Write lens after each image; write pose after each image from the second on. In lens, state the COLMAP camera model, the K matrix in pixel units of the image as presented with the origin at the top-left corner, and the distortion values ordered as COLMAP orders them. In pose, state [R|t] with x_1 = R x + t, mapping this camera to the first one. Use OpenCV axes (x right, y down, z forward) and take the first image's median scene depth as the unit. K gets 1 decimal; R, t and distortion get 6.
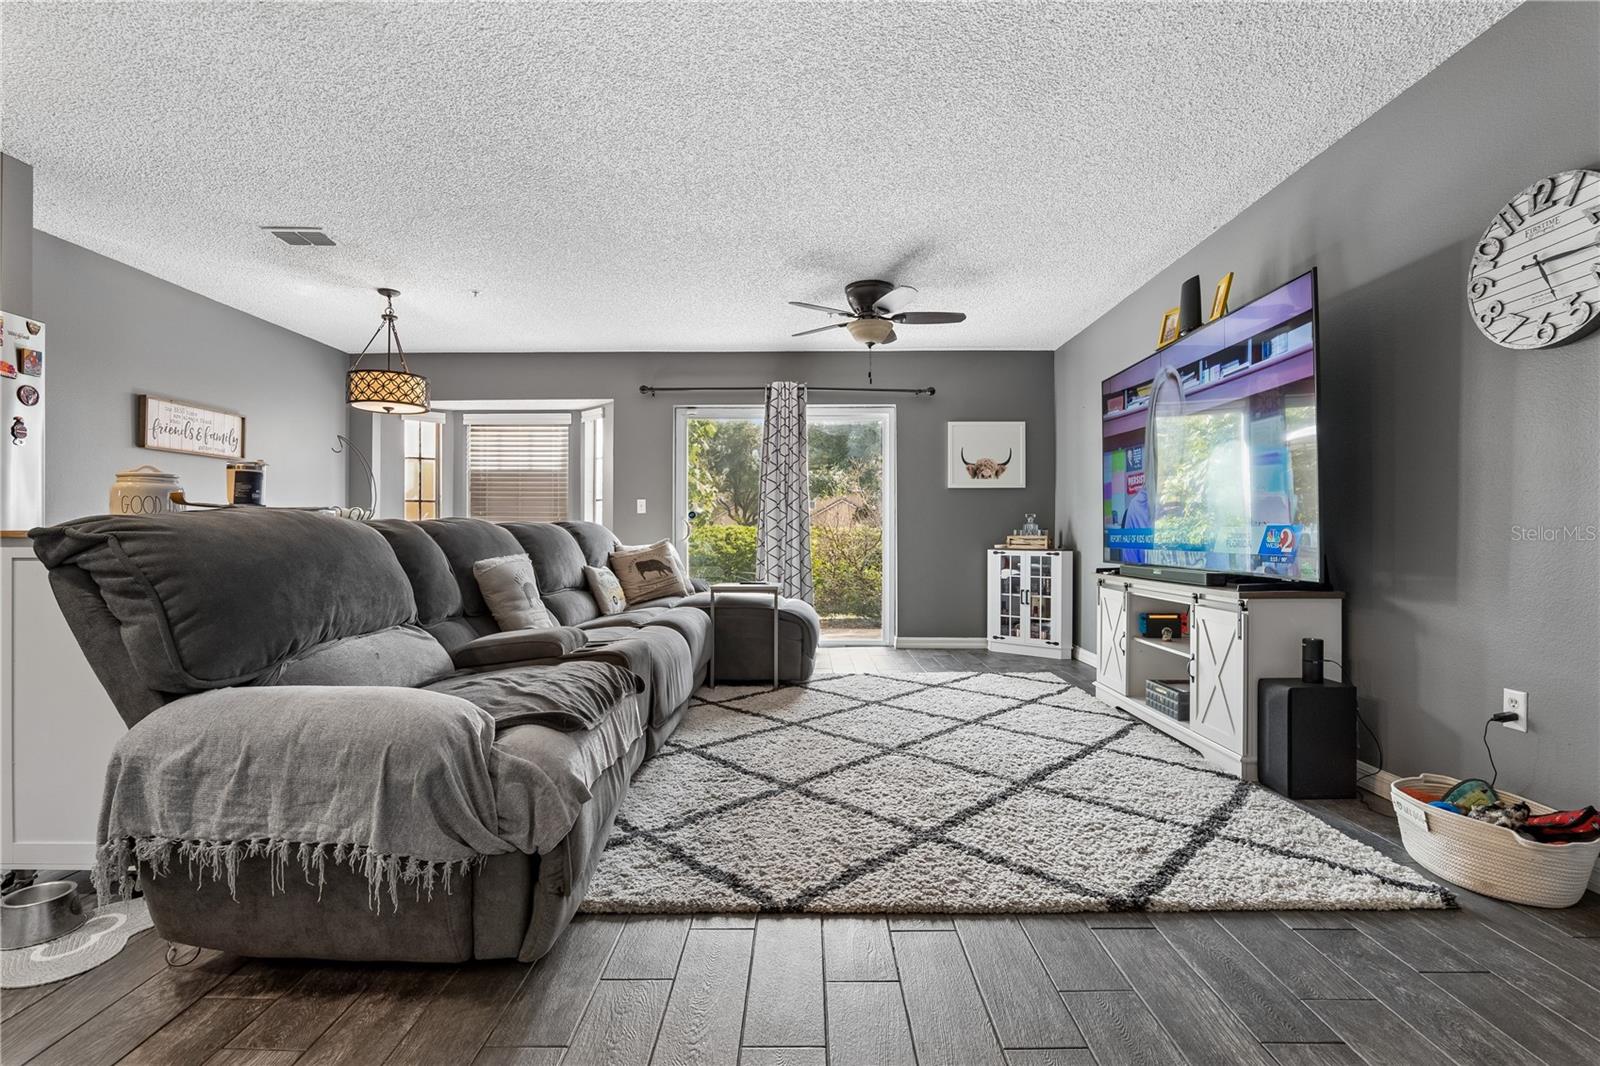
lens RADIAL K [[739.1, 0, 801.1], [0, 739.1, 538.4], [0, 0, 1]] dist [-0.016239, 0.003520]
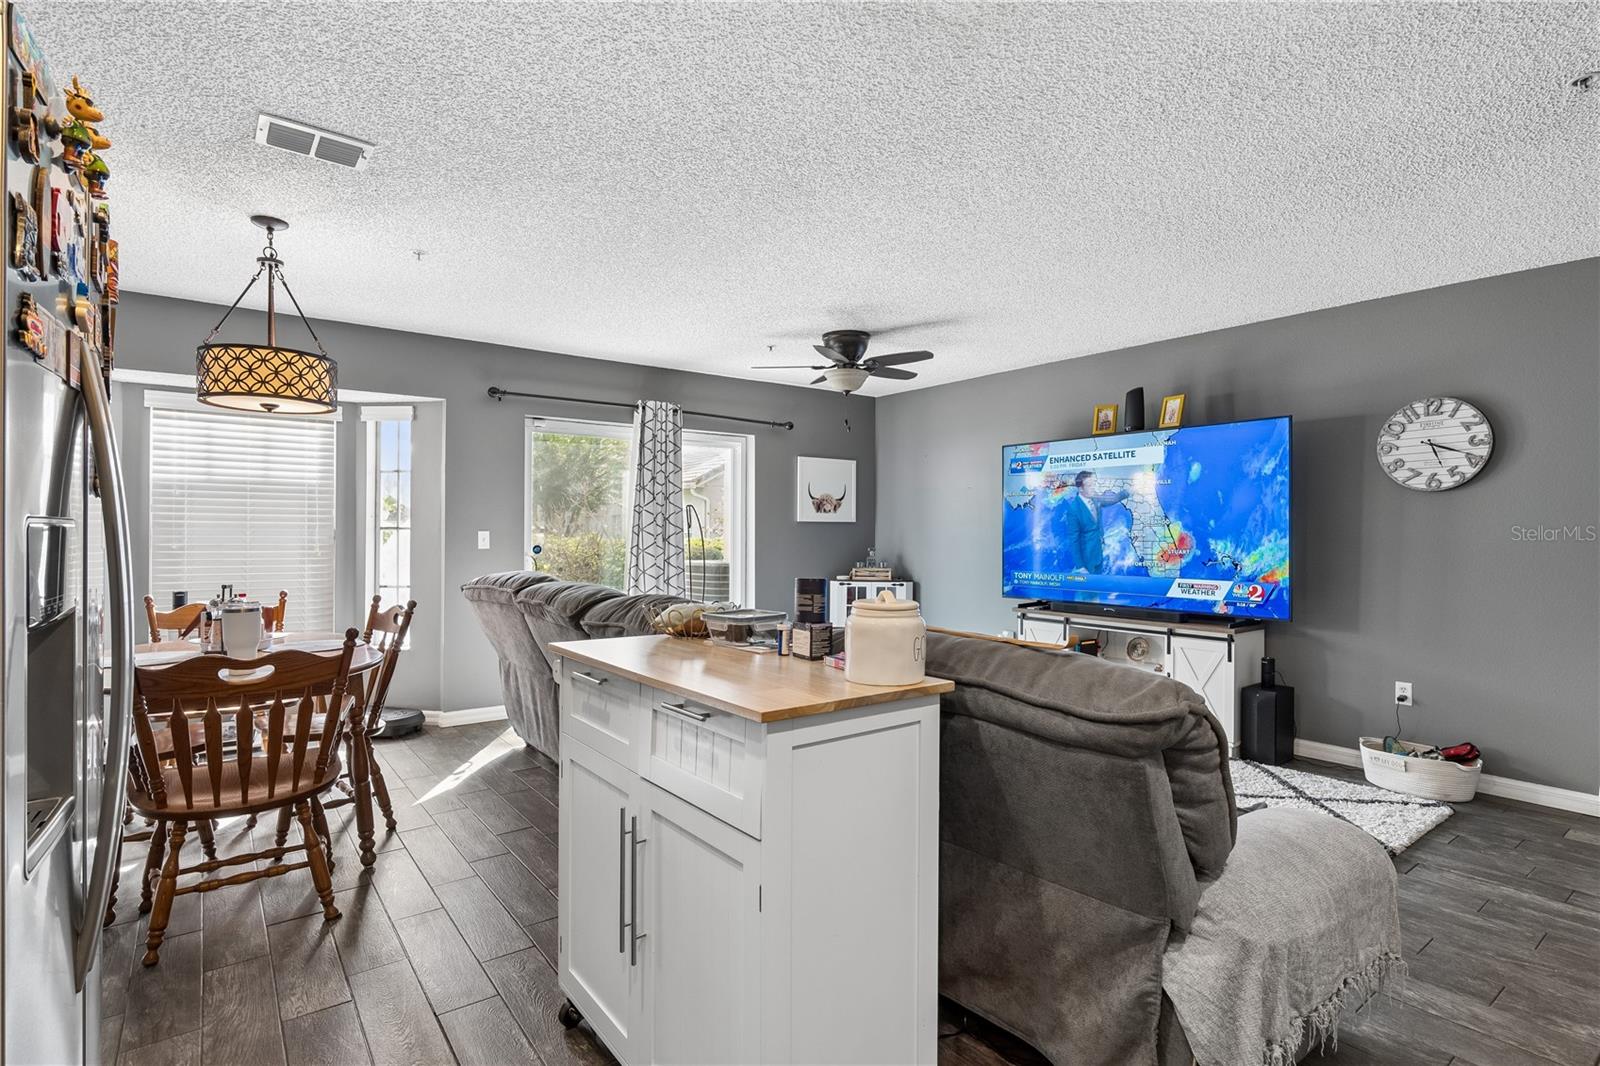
lens RADIAL K [[790.9, 0, 799.2], [0, 790.9, 533.9], [0, 0, 1]] dist [-0.002603, 0.000943]
pose [[0.792579, 0.002813, 0.609763, -0.616197], [-0.002210, 0.999996, -0.001740, -0.065514], [-0.609765, 0.000032, 0.792582, 0.177914]]
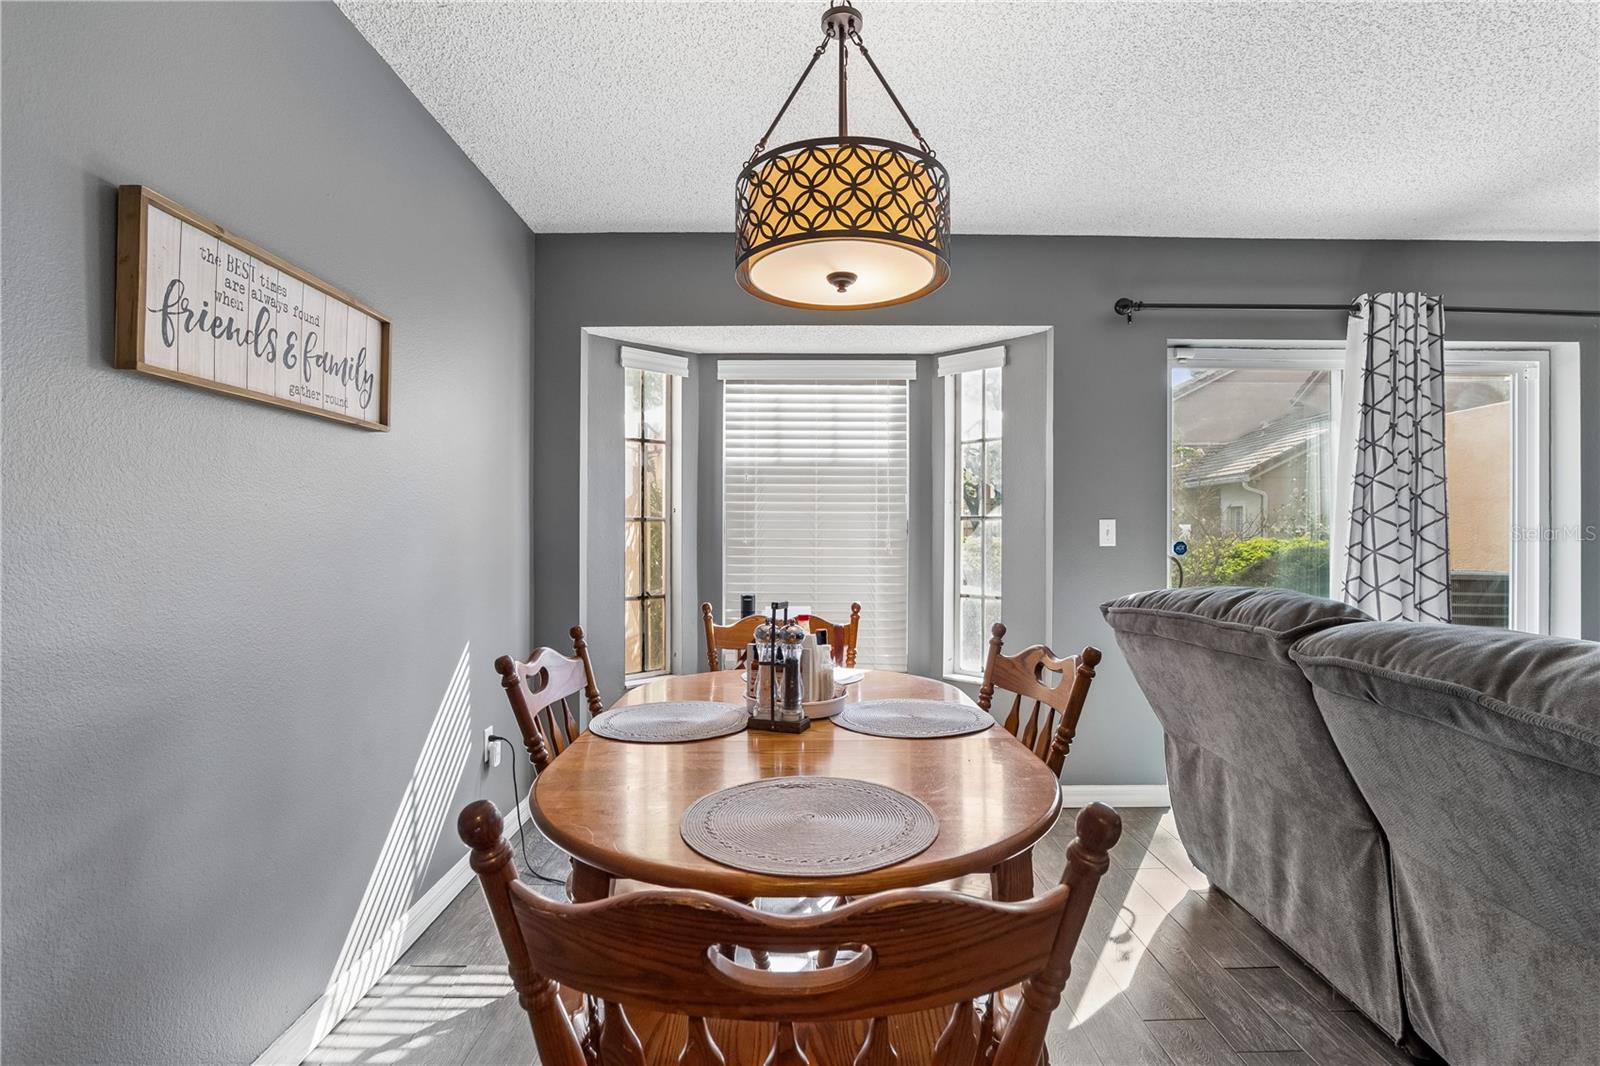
lens RADIAL K [[739.1, 0, 802.1], [0, 739.1, 535.6], [0, 0, 1]] dist [-0.016239, 0.003520]
pose [[0.999781, 0.000767, 0.020935, -0.588916], [-0.000707, 0.999996, -0.002906, -0.053247], [-0.020937, 0.002891, 0.999777, 0.649143]]
